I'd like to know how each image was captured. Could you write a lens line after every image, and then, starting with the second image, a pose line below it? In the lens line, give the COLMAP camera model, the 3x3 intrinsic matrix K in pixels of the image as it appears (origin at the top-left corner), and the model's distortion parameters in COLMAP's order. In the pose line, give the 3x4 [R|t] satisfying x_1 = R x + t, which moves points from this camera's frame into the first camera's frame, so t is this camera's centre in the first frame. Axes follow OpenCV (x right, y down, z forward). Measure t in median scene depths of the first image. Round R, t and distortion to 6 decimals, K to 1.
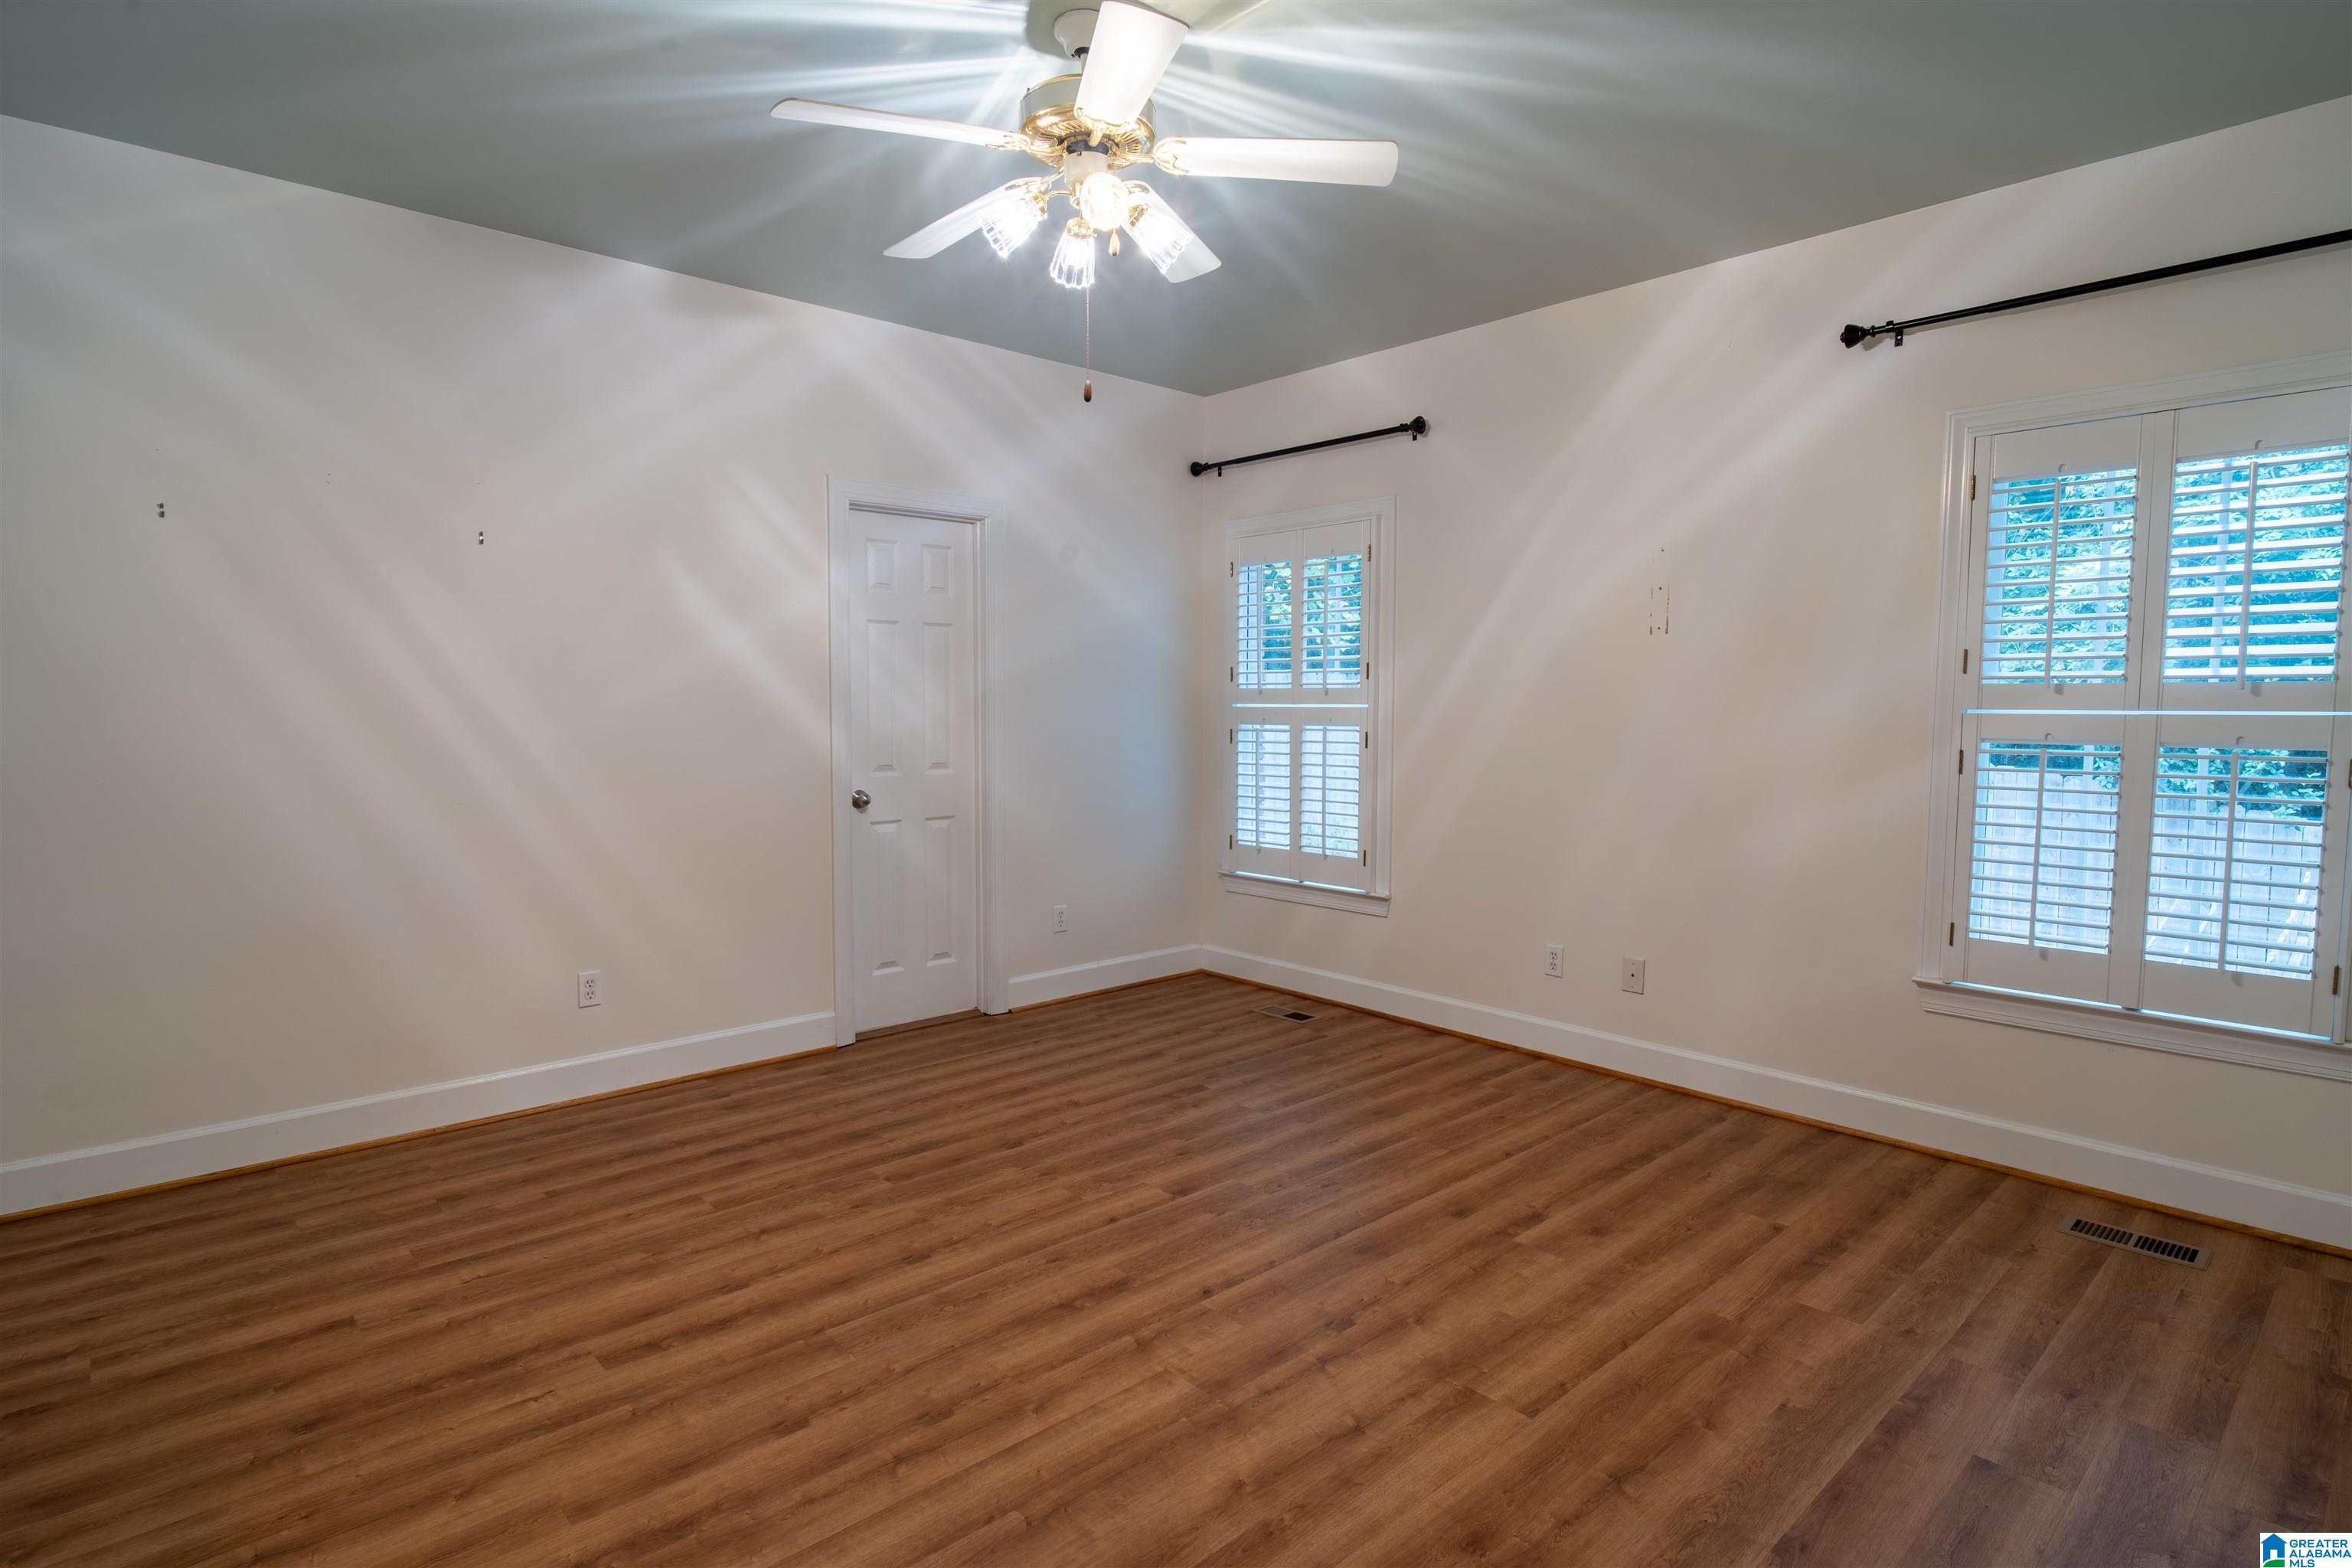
lens RADIAL K [[1179.4, 0, 1246.7], [0, 1179.4, 785.1], [0, 0, 1]] dist [-0.003085, 0.000388]
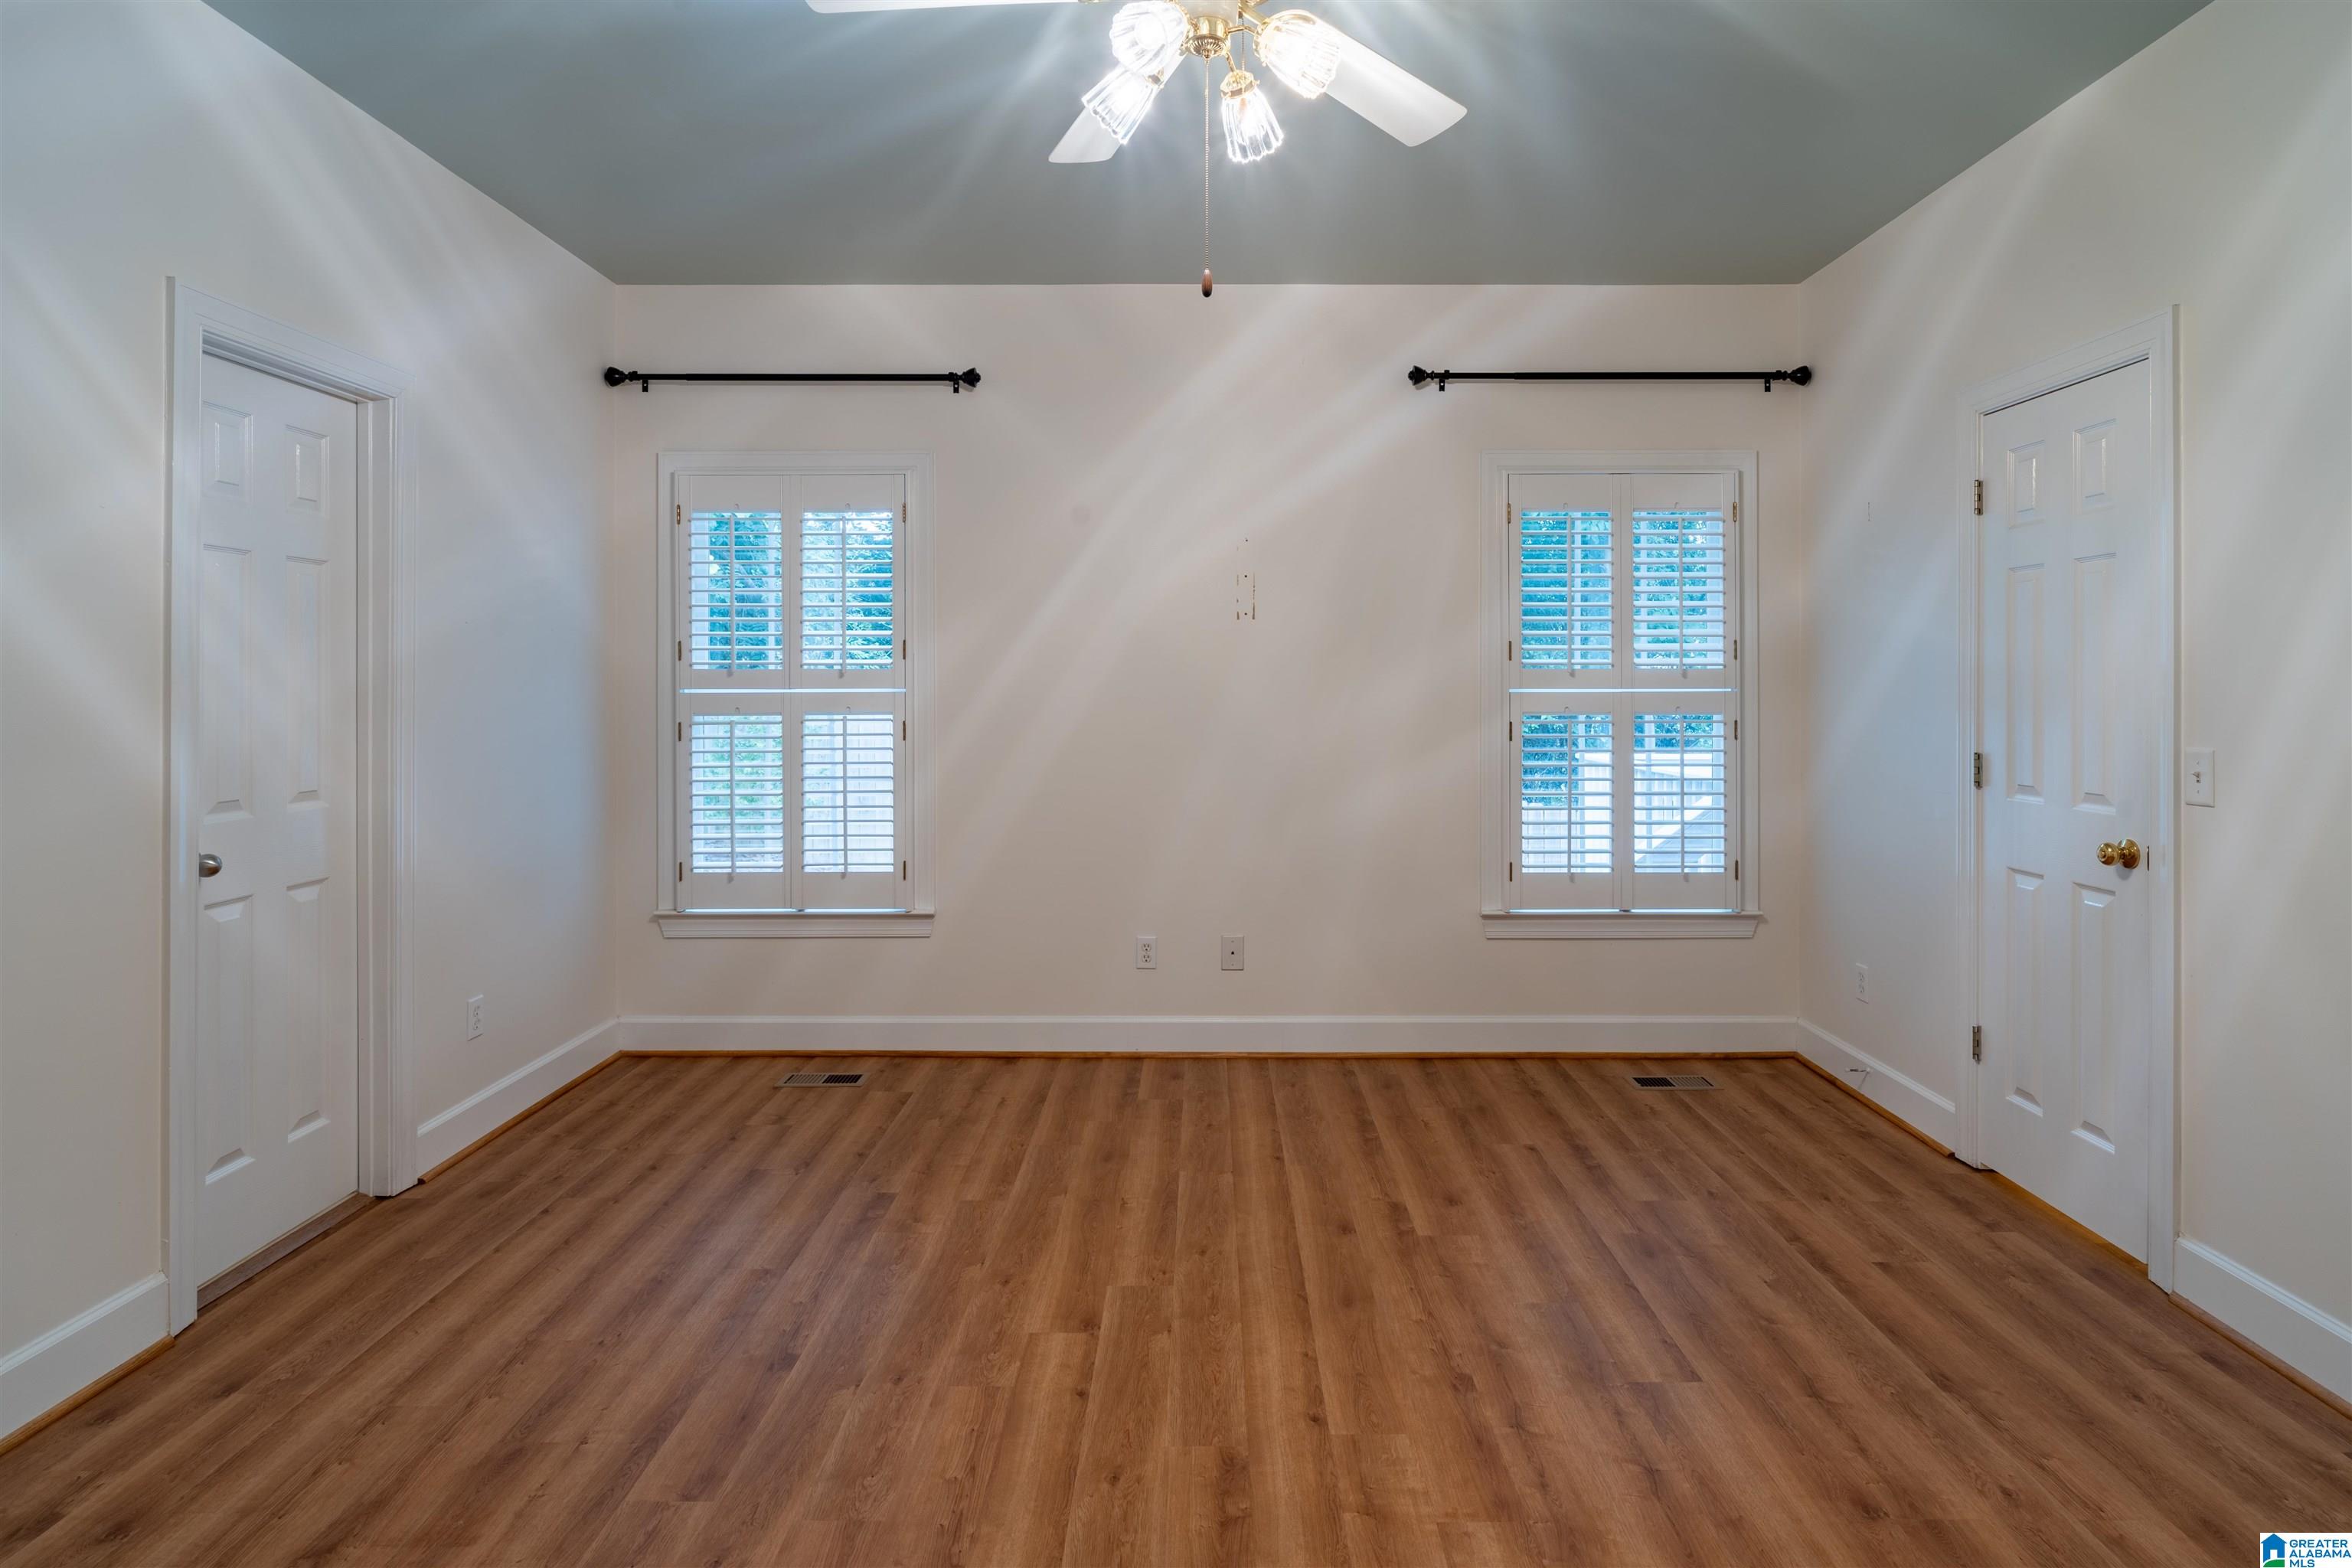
lens RADIAL K [[1190.5, 0, 1183.6], [0, 1190.5, 688.4], [0, 0, 1]] dist [-0.005504, 0.000400]
pose [[0.700332, -0.006791, 0.713785, -0.470616], [0.054696, 0.997525, -0.044175, -0.024907], [-0.711718, 0.069979, 0.698971, 0.325456]]
